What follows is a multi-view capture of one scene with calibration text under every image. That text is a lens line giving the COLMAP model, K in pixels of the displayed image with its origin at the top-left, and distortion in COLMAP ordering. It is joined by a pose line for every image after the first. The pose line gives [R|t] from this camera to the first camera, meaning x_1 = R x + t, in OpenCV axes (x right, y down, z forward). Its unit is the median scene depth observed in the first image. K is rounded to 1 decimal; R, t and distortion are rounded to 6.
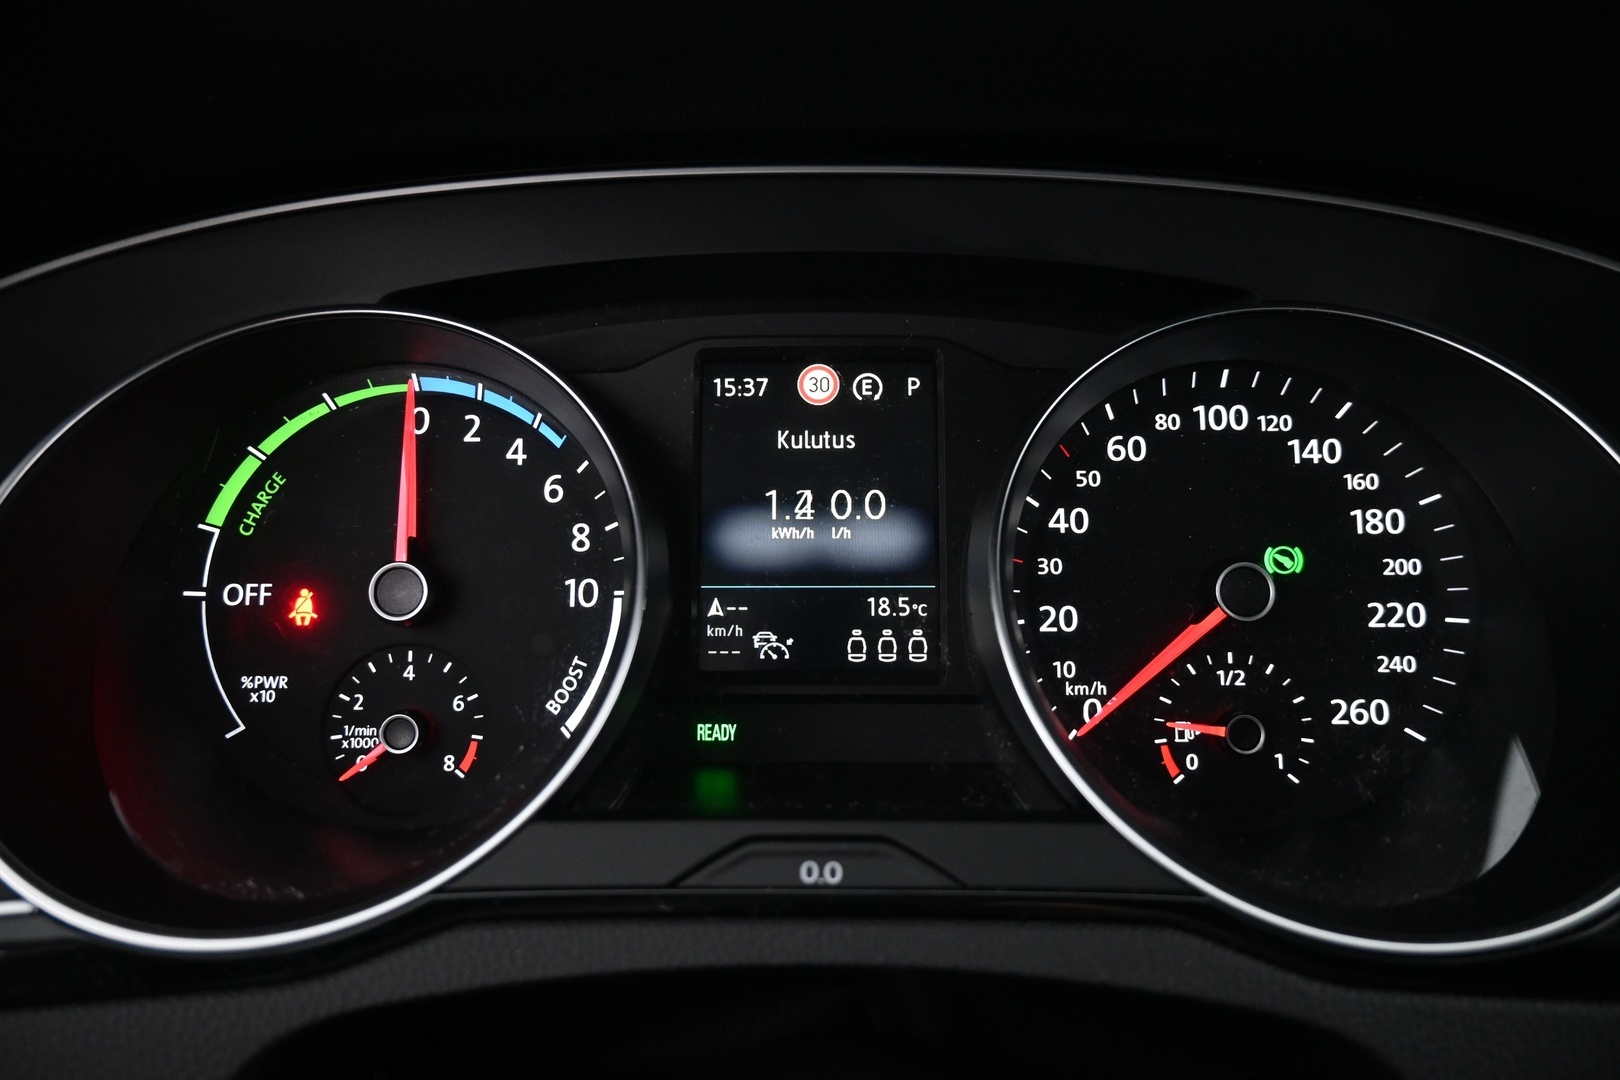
lens RADIAL K [[1118.5, 0, 809.2], [0, 1118.5, 532.8], [0, 0, 1]] dist [-0.001201, -0.000611]
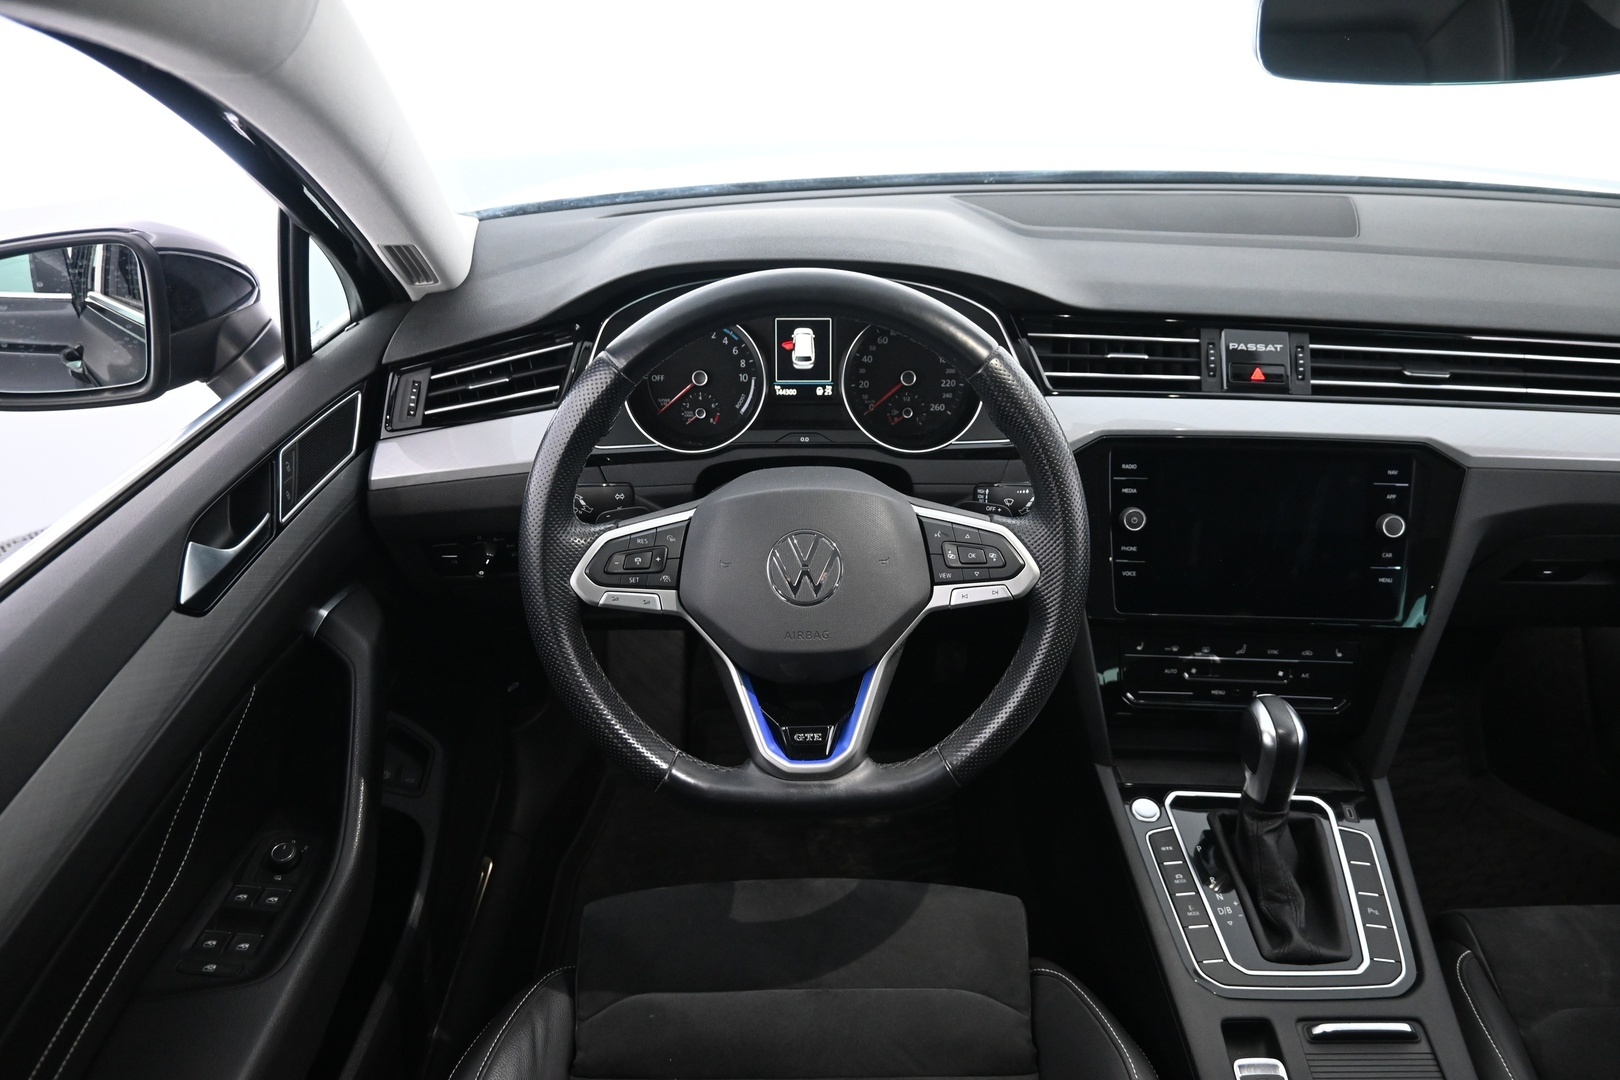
lens RADIAL K [[1118.5, 0, 811.6], [0, 1118.5, 538.0], [0, 0, 1]] dist [-0.001201, -0.000611]
pose [[0.999725, -0.004243, 0.023083, -0.057199], [-0.002461, 0.959147, 0.282898, -0.524943], [-0.023340, -0.282877, 0.958872, -2.973989]]
